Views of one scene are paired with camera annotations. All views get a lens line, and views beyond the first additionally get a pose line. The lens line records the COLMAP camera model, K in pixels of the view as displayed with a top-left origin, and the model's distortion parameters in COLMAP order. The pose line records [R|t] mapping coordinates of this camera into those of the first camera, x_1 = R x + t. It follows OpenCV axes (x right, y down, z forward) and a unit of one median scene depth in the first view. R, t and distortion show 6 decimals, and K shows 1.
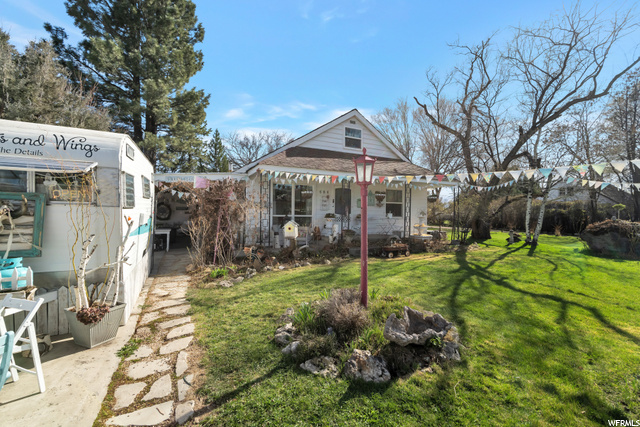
lens RADIAL K [[281.7, 0, 320.0], [0, 281.7, 213.5], [0, 0, 1]] dist [0.014634, -0.000128]
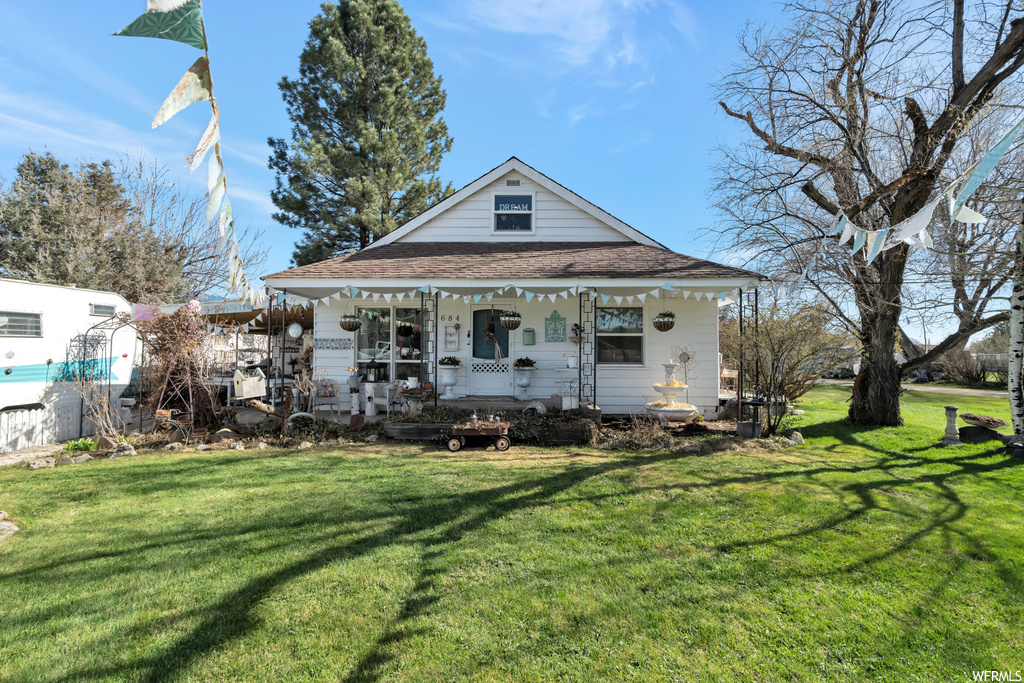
lens RADIAL K [[450.7, 0, 512.0], [0, 450.7, 341.5], [0, 0, 1]] dist [0.014634, -0.000128]
pose [[0.870240, -0.017247, -0.492326, 0.526330], [0.001112, 0.999453, -0.033047, -0.000565], [0.492626, 0.028211, 0.869783, 0.276888]]
